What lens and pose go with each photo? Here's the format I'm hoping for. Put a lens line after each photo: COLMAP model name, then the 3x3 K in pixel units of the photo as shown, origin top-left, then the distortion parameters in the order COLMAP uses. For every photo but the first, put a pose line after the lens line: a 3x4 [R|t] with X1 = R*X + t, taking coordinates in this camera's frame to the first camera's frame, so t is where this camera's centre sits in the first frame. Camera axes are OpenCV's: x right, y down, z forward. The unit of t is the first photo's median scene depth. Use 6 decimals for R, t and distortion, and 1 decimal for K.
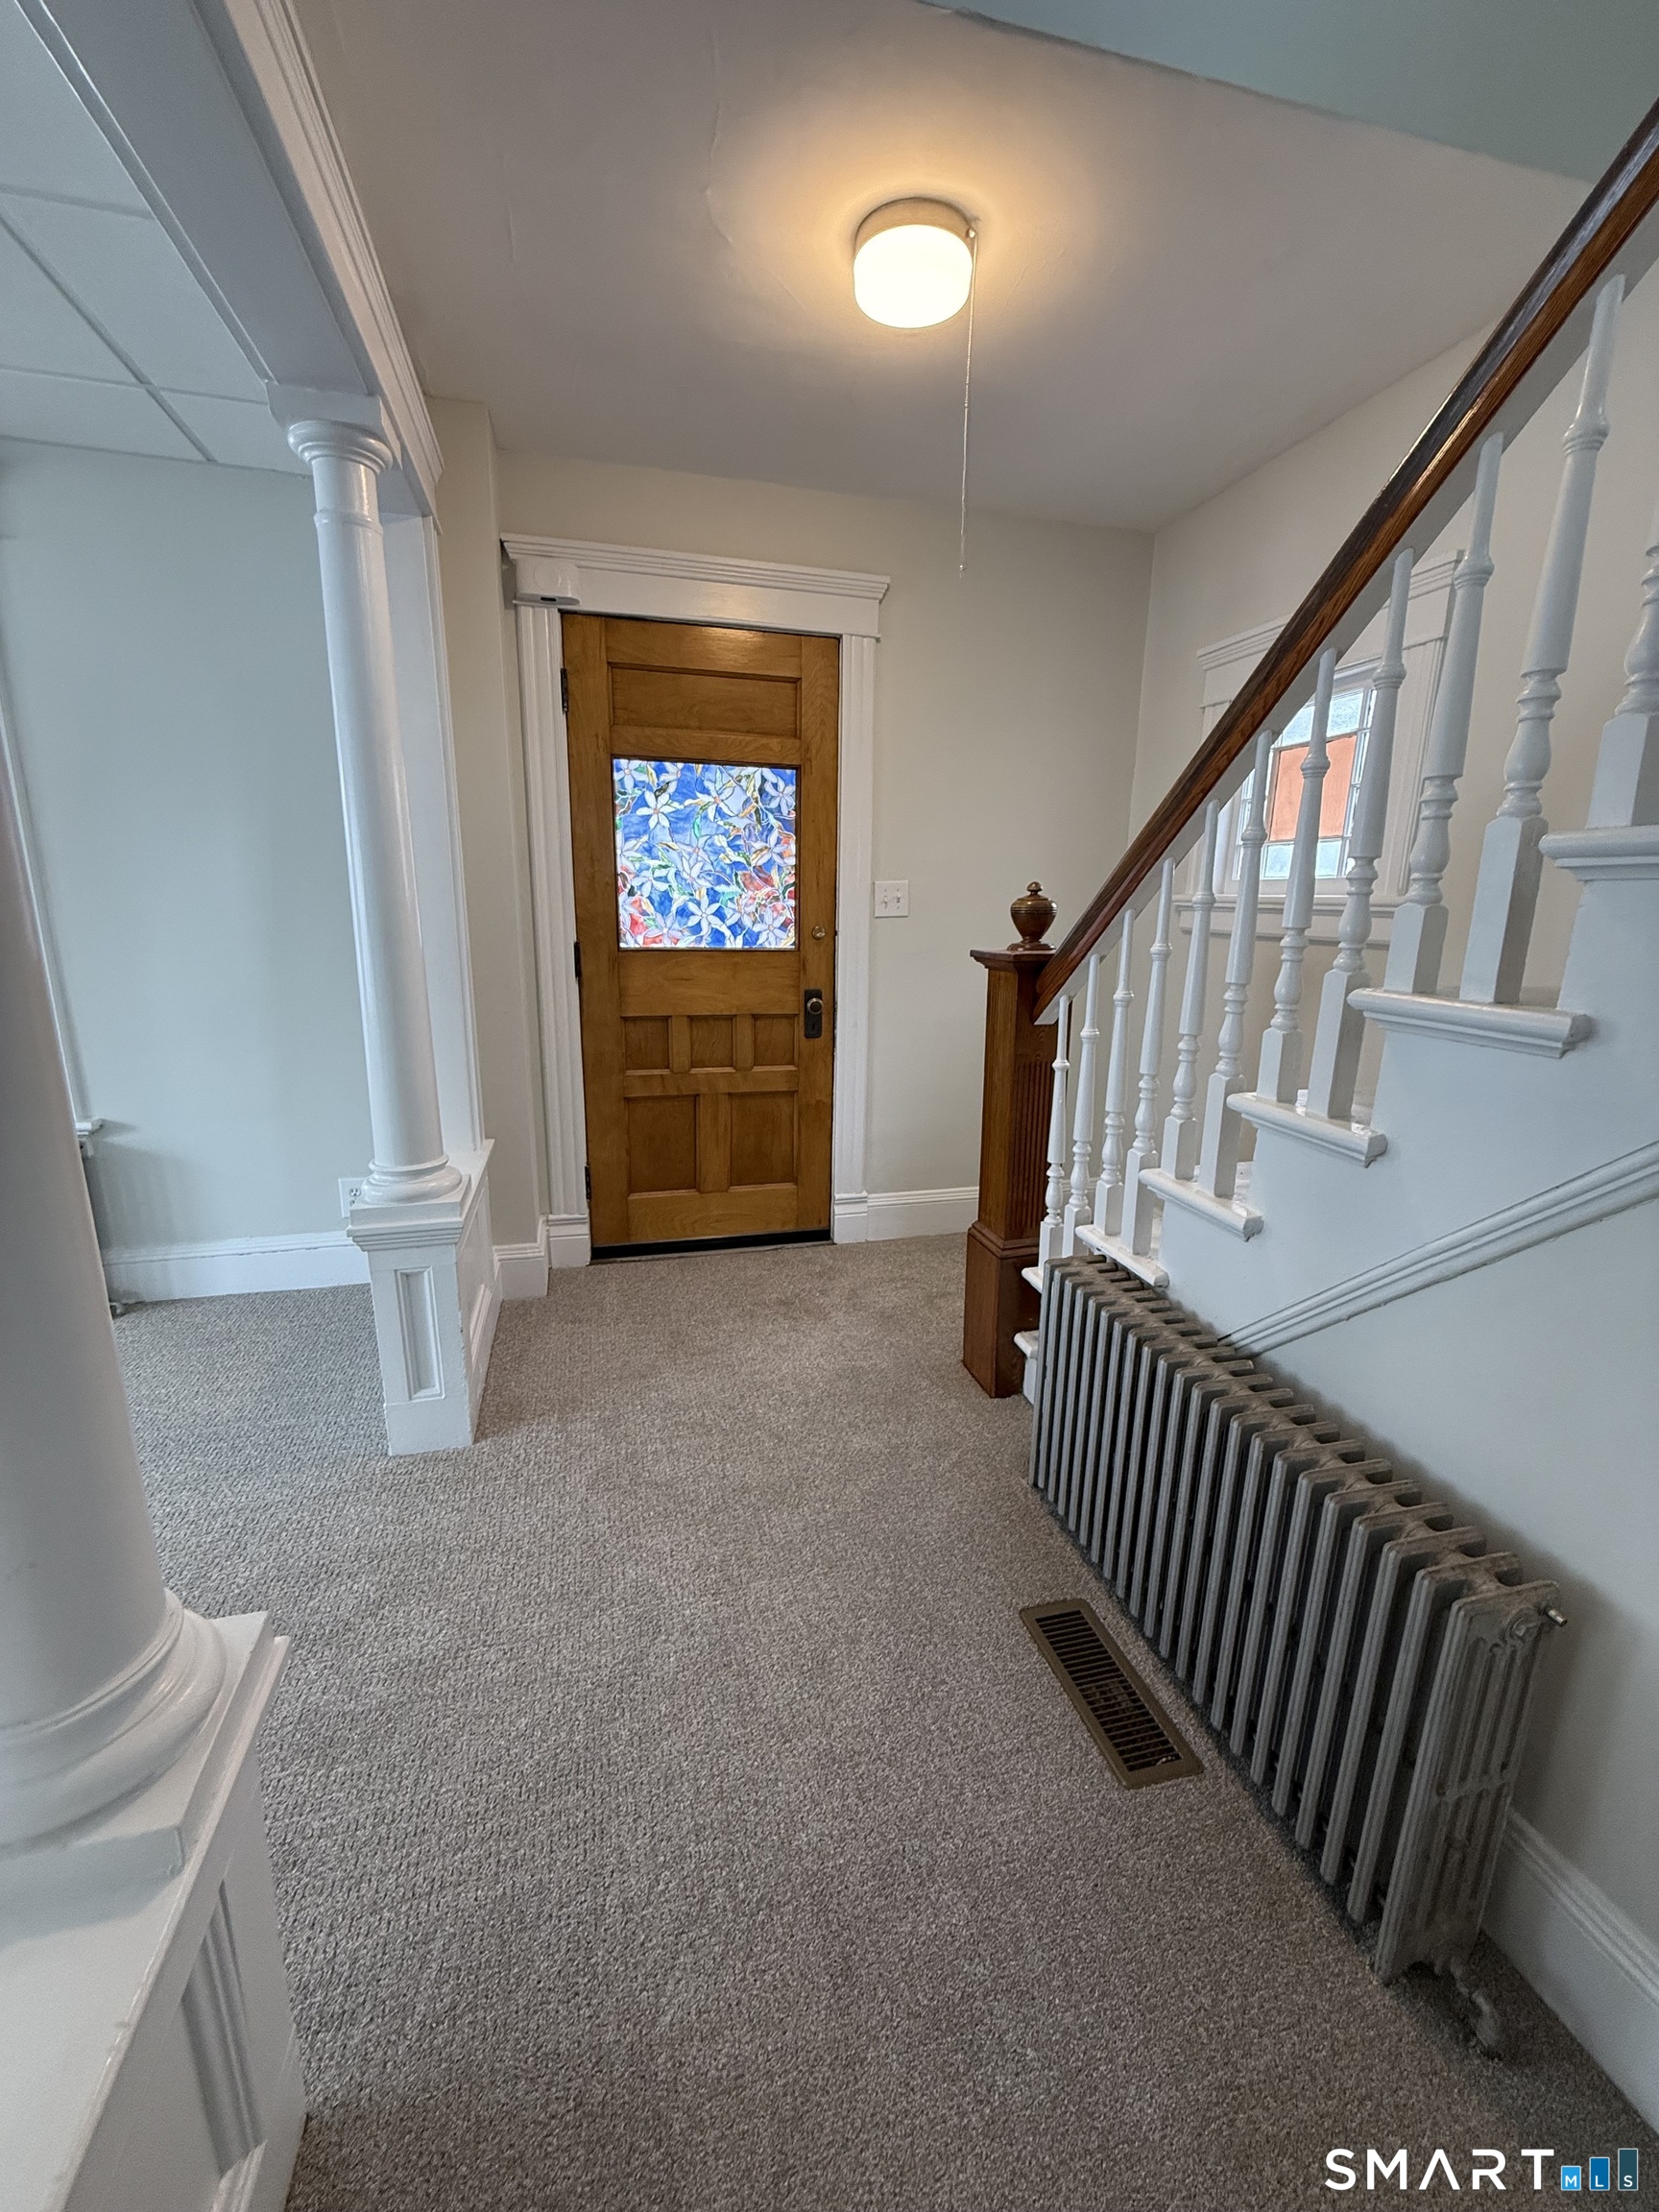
lens RADIAL K [[879.4, 0, 830.8], [0, 879.4, 1108.6], [0, 0, 1]] dist [-0.003148, 0.000915]
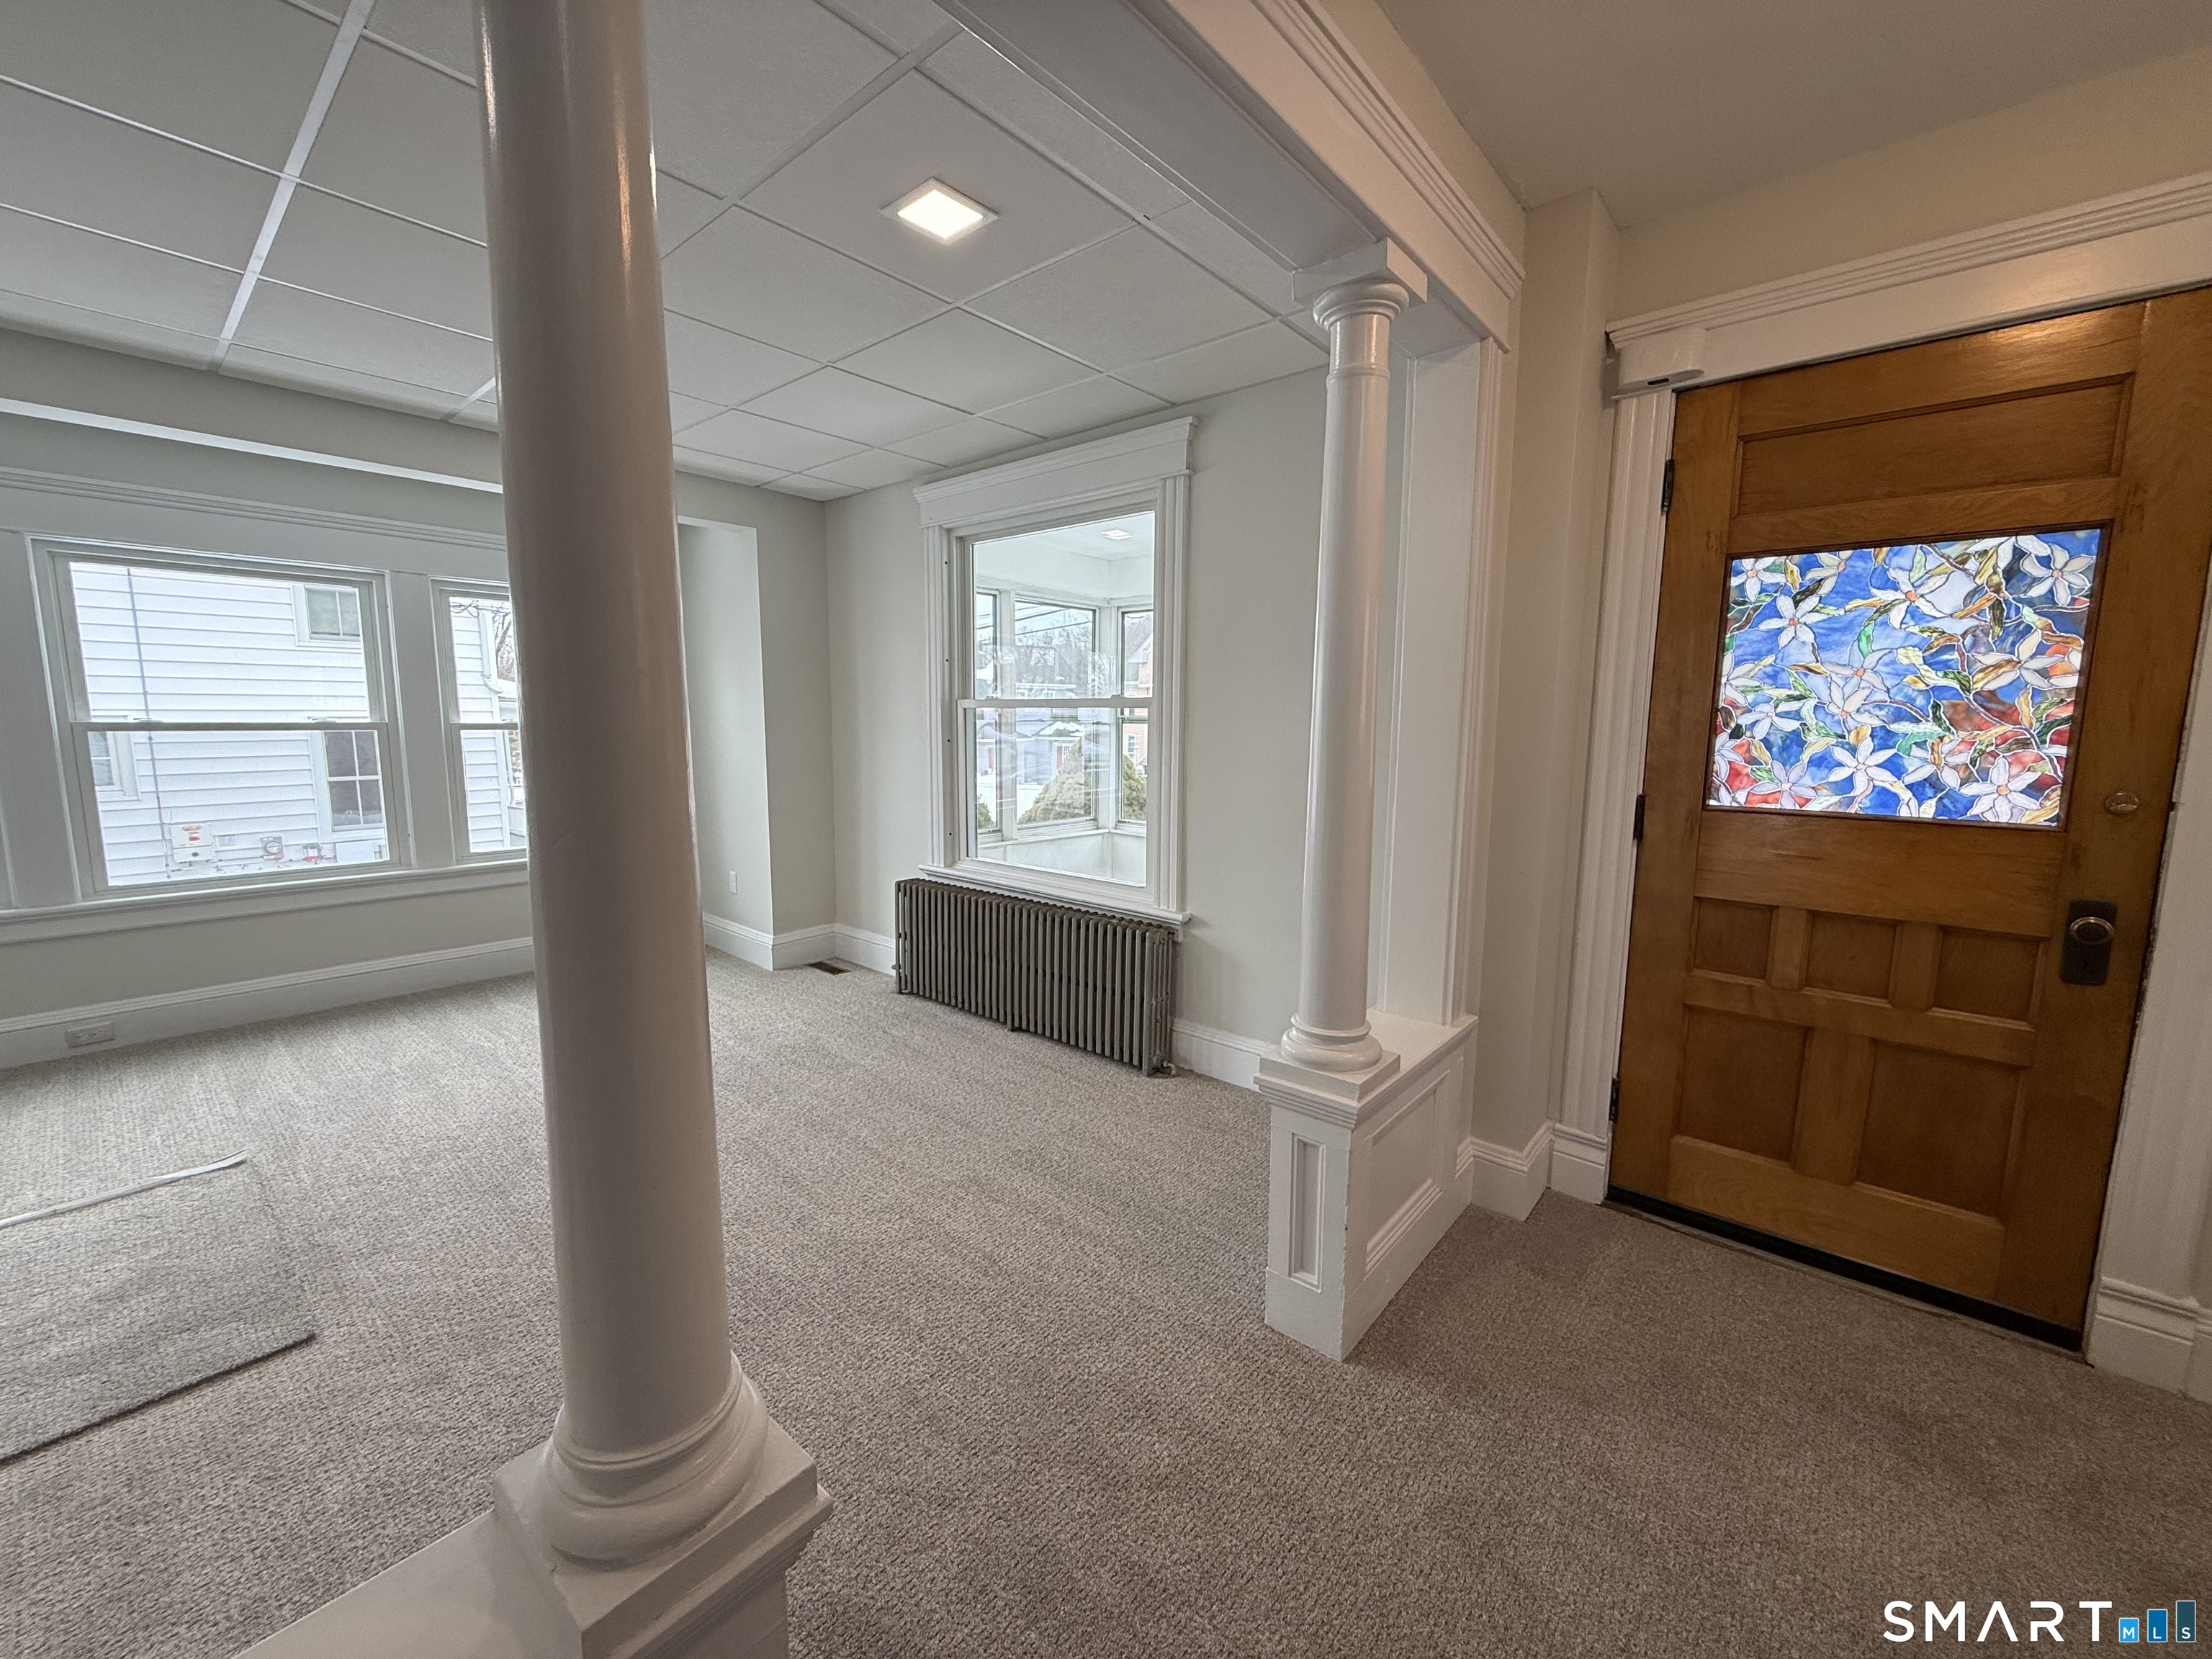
lens RADIAL K [[879.4, 0, 1109.0], [0, 879.4, 832.9], [0, 0, 1]] dist [-0.003148, 0.000915]
pose [[0.558757, 0.098933, -0.823409, 0.092225], [-0.186676, 0.982383, -0.008643, -0.059002], [0.808049, 0.158540, 0.567382, 0.170148]]
